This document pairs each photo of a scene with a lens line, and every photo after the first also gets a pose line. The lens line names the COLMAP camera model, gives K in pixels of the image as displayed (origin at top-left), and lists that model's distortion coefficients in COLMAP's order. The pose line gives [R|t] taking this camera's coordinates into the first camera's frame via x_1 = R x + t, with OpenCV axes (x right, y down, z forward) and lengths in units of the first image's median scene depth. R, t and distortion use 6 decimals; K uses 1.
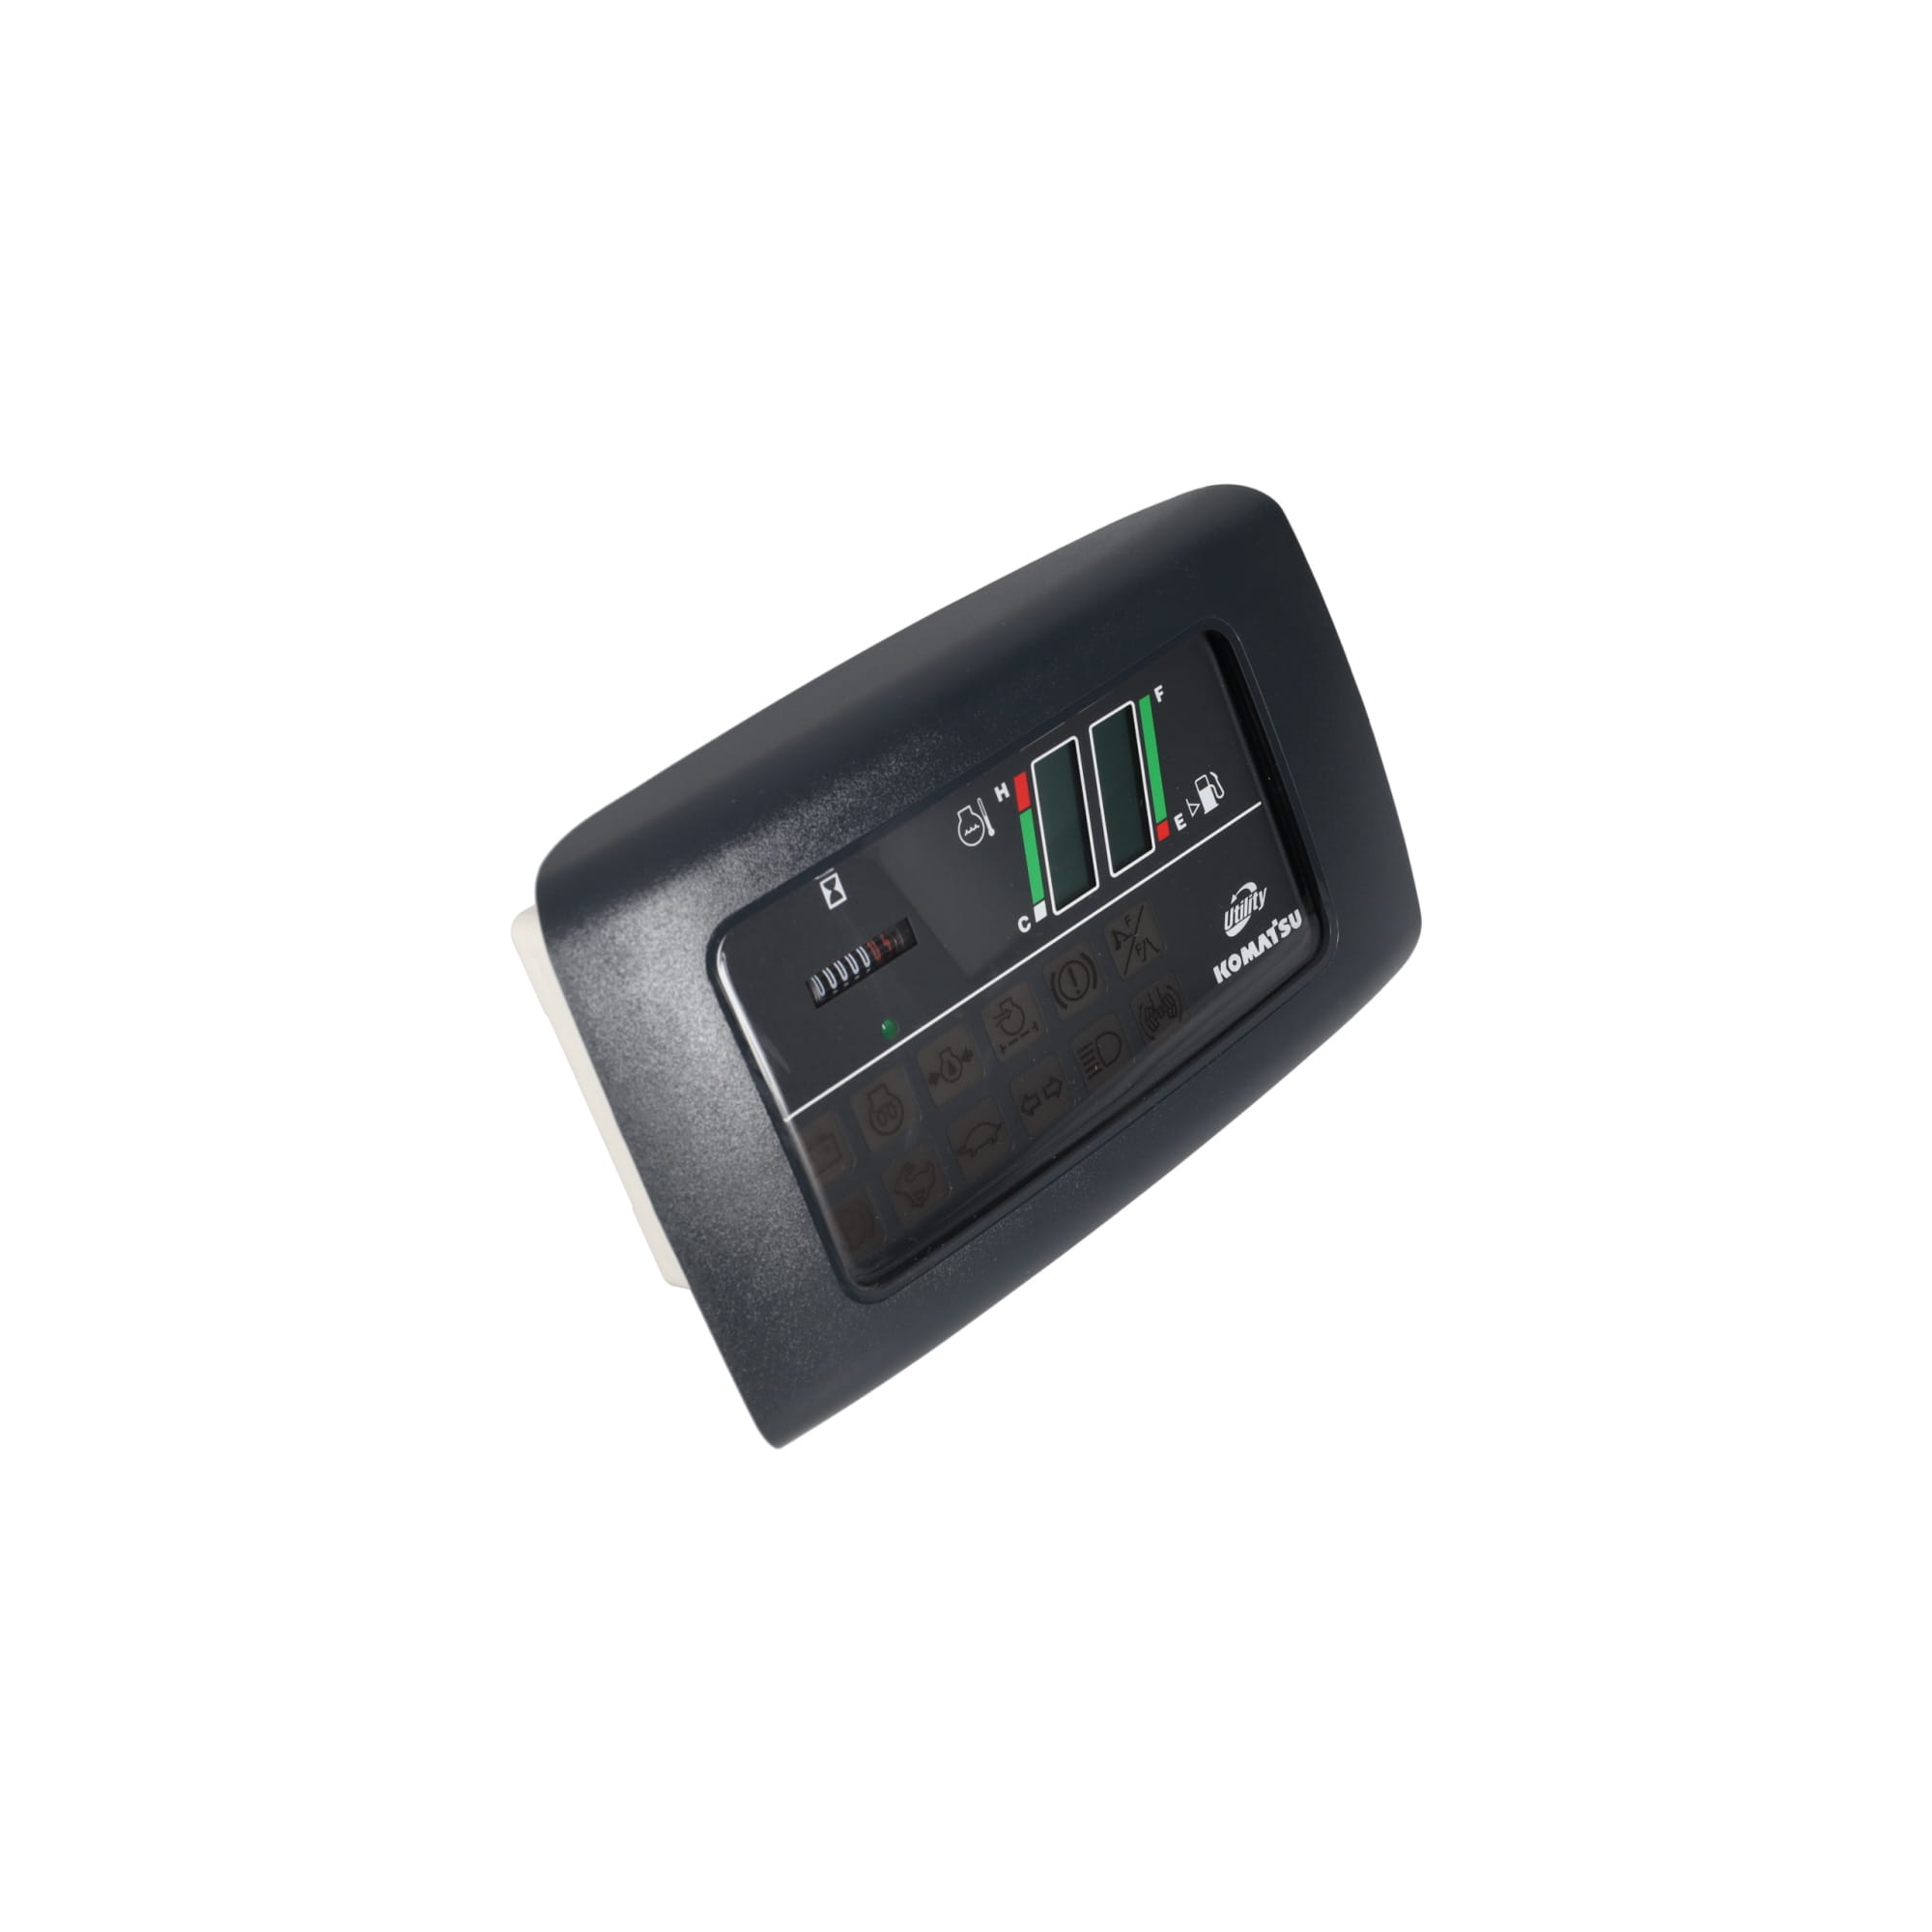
lens RADIAL K [[2961.3, 0, 964.7], [0, 2961.3, 965.4], [0, 0, 1]] dist [0.006308, 0.000000]
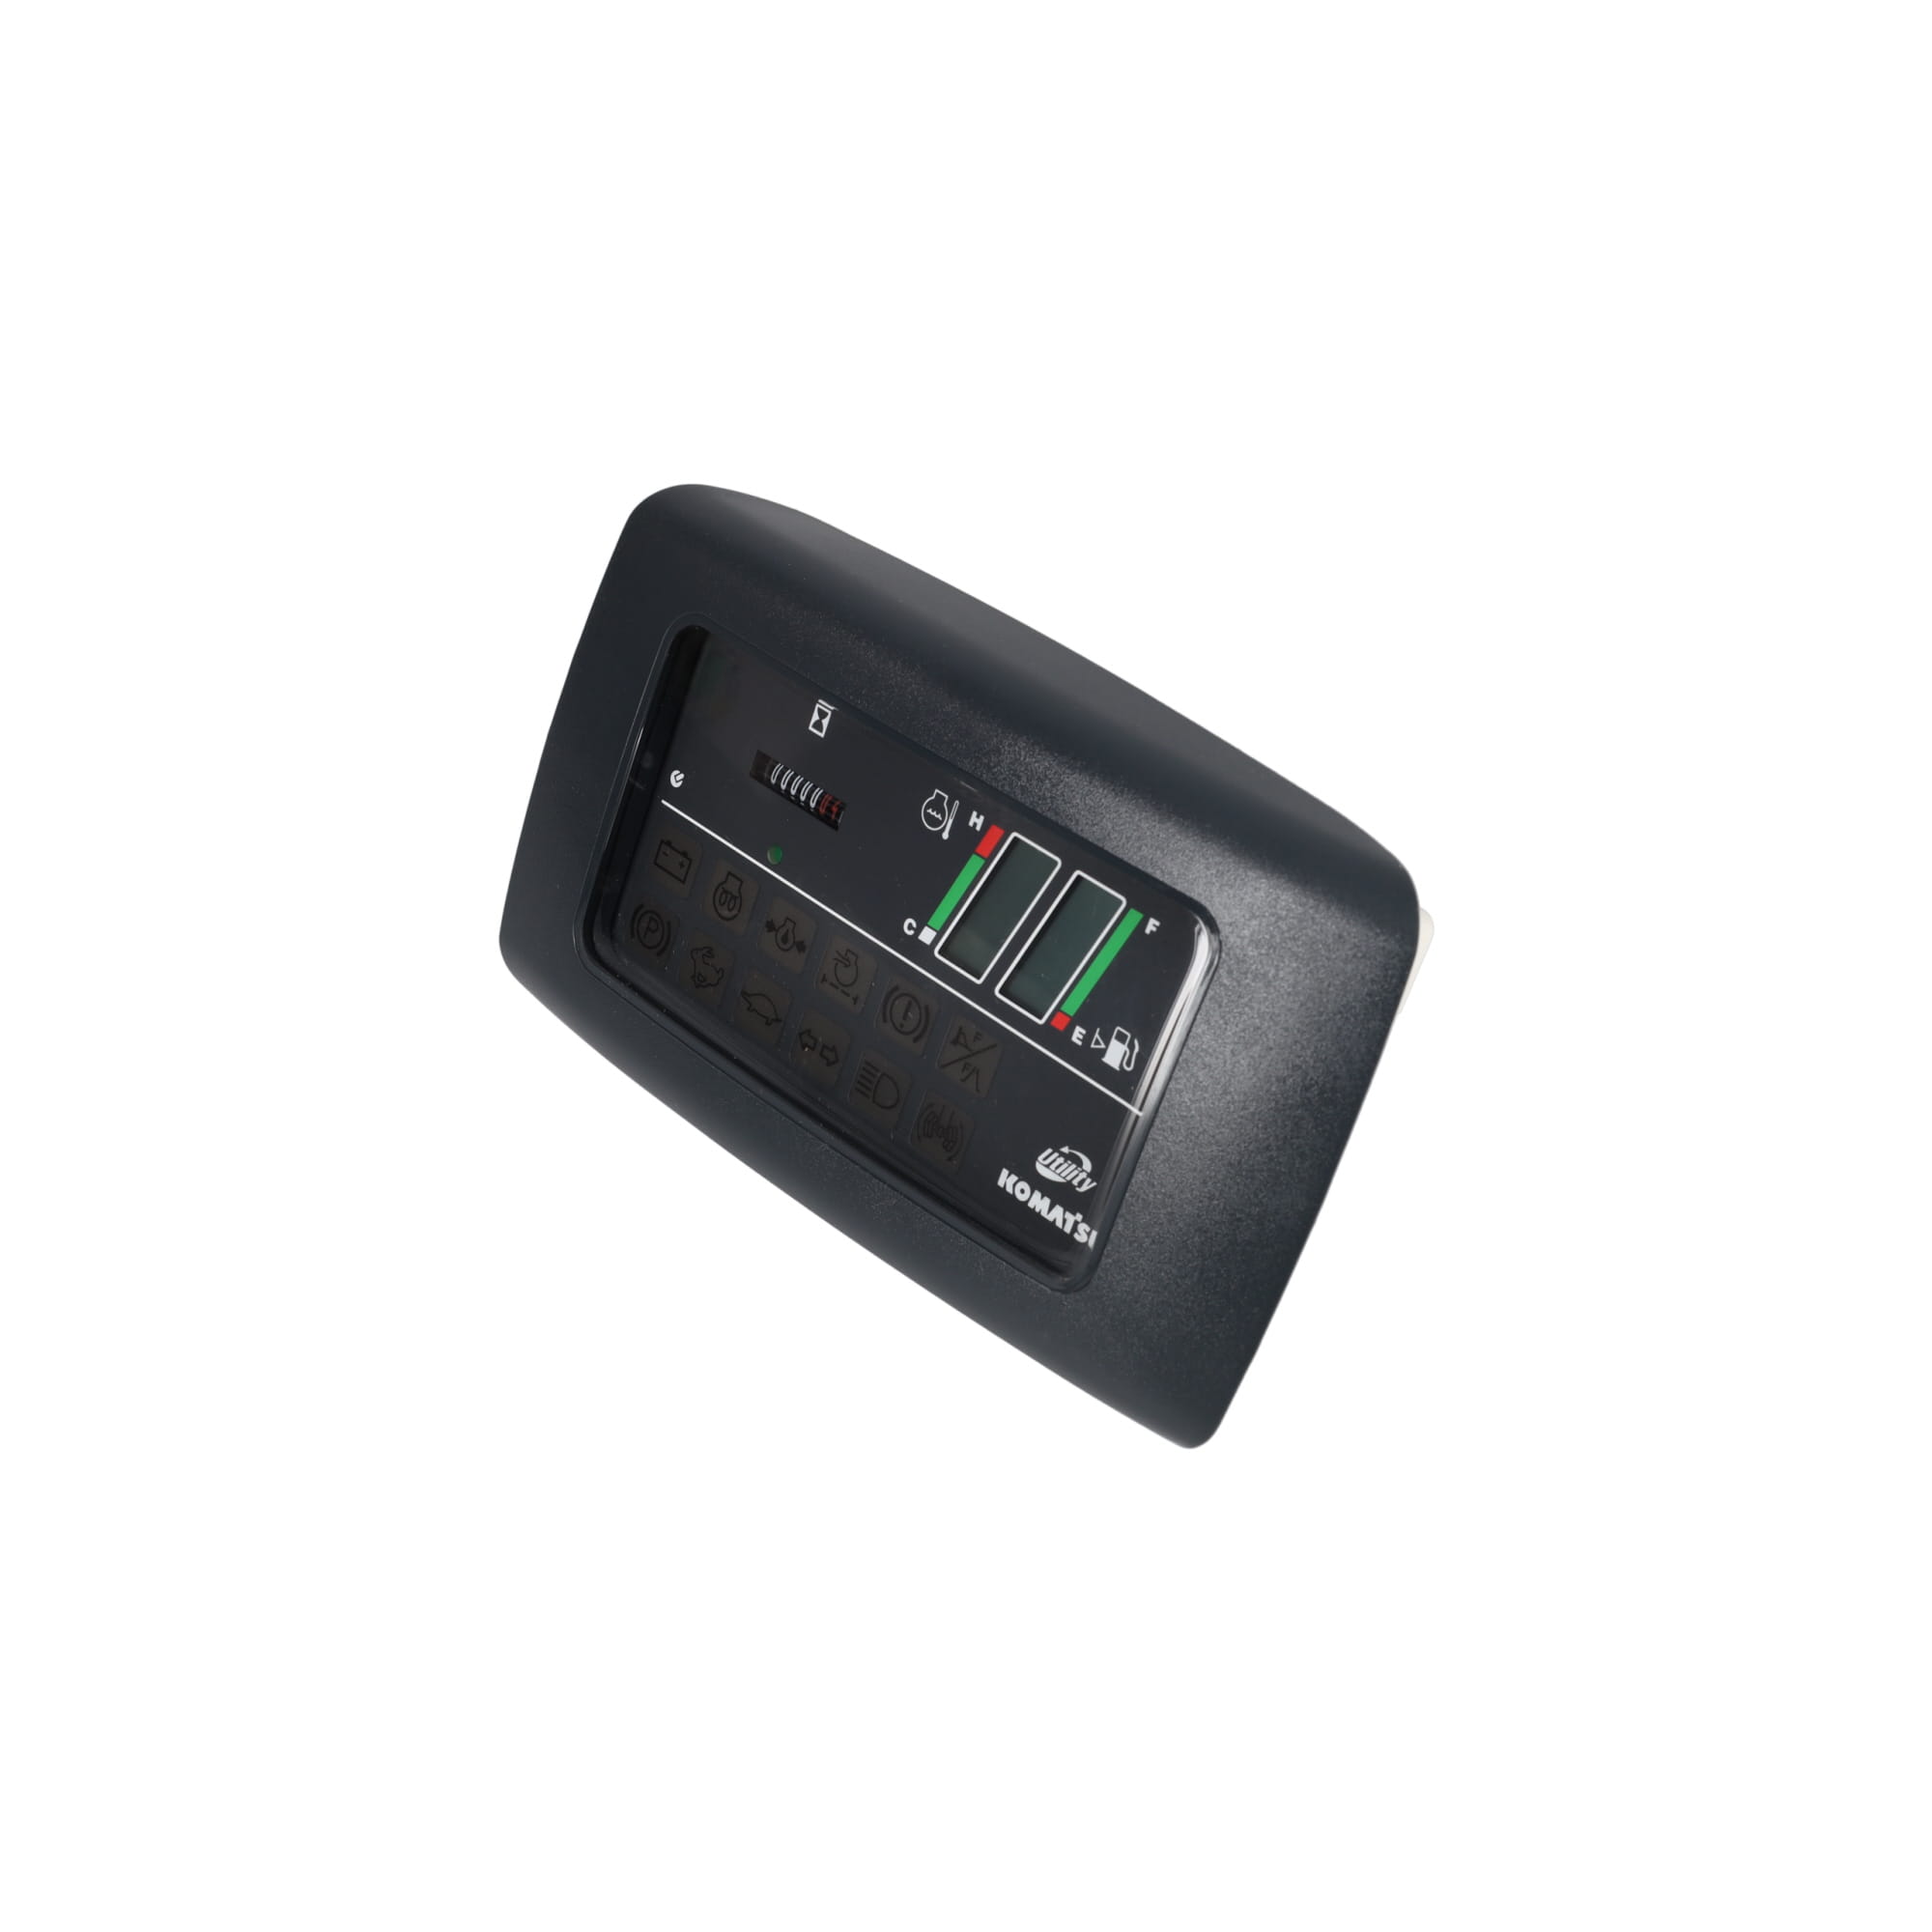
lens RADIAL K [[2961.3, 0, 964.6], [0, 2961.3, 963.6], [0, 0, 1]] dist [0.006308, 0.000000]
pose [[0.021053, 0.675396, -0.737155, 0.746350], [-0.654468, 0.566696, 0.500527, -0.506034], [0.755797, 0.471906, 0.453955, 0.564050]]
